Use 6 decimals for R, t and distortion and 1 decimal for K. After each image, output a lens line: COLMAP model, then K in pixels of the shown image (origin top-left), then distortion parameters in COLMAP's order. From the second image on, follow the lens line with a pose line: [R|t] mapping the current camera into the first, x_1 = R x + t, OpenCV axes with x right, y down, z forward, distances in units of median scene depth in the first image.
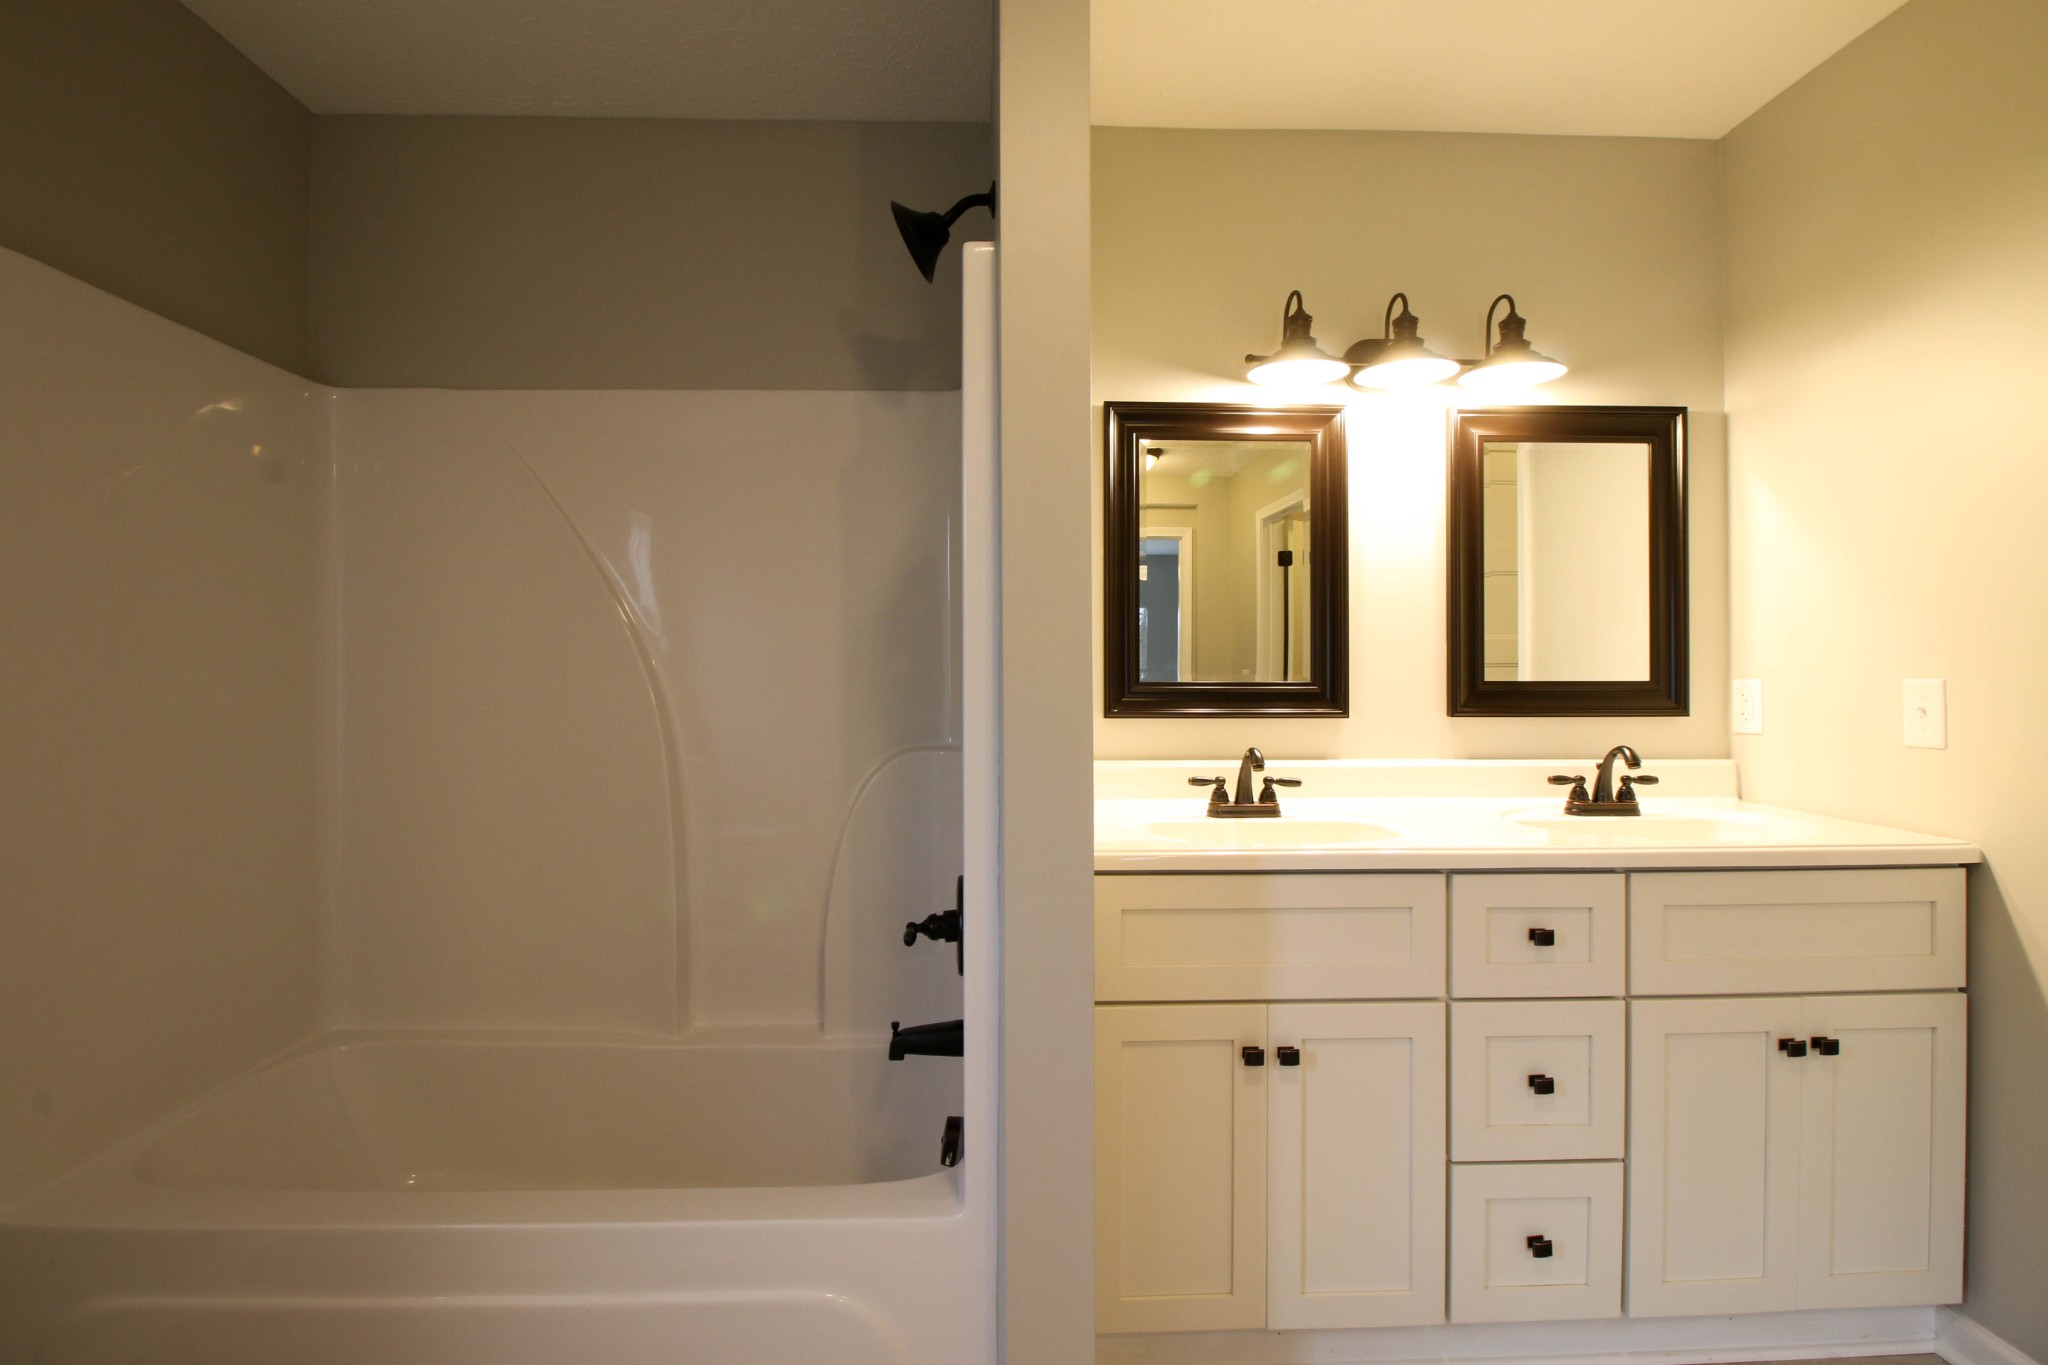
lens RADIAL K [[975.0, 0, 1021.2], [0, 975.0, 668.2], [0, 0, 1]] dist [-0.008523, -0.001308]
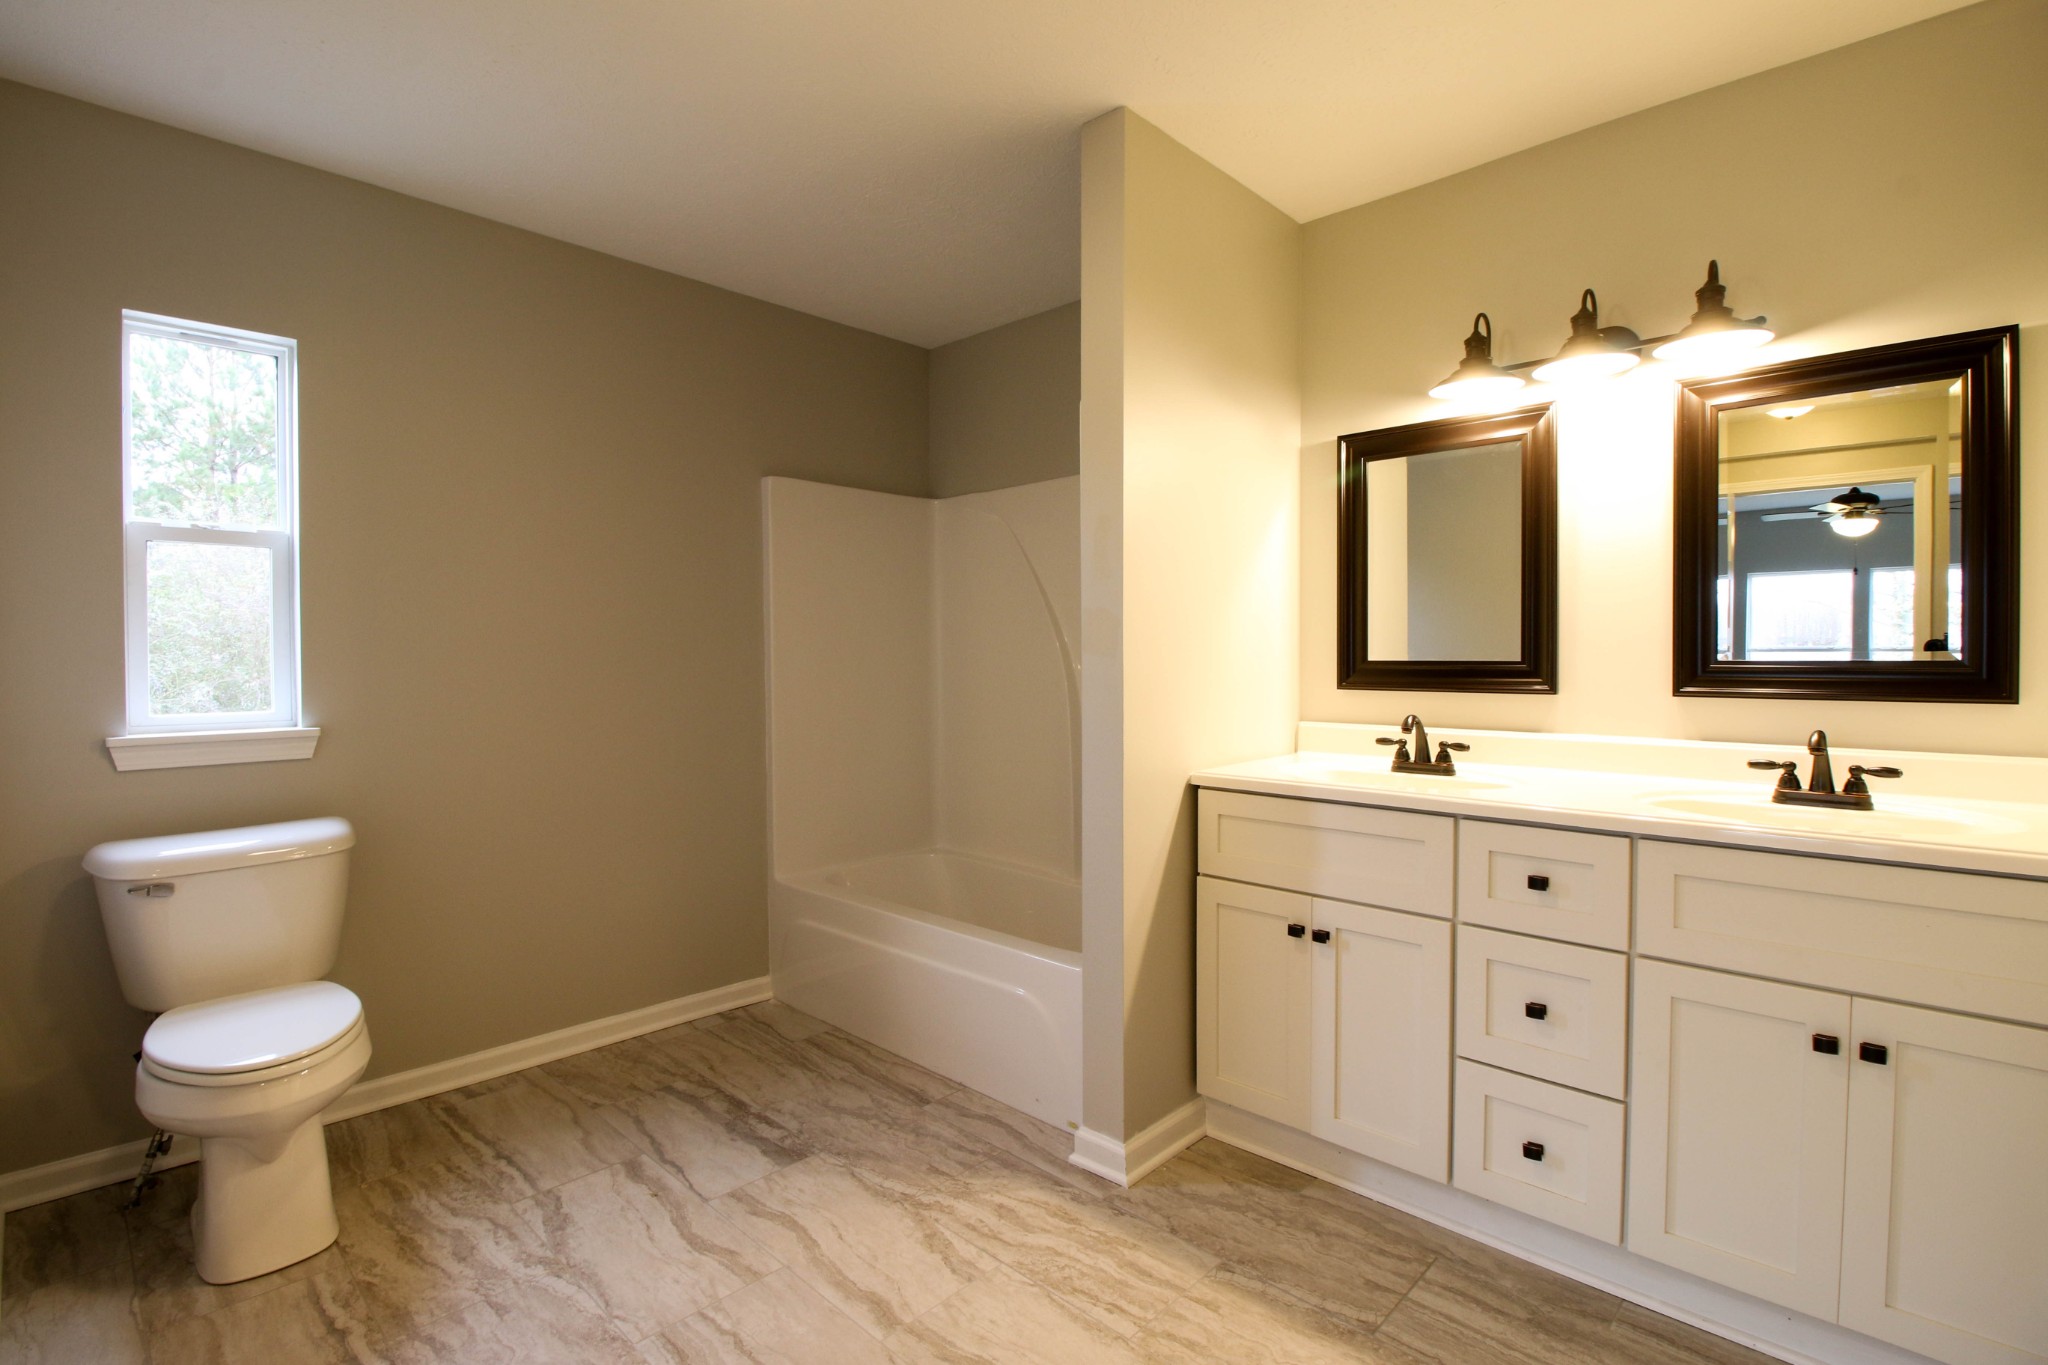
lens RADIAL K [[975.0, 0, 1029.7], [0, 975.0, 681.7], [0, 0, 1]] dist [-0.008523, -0.001308]
pose [[0.705328, 0.018533, -0.708639, 0.717985], [0.005207, 0.999496, 0.031322, 0.000168], [0.708862, -0.025782, 0.704876, -0.177226]]
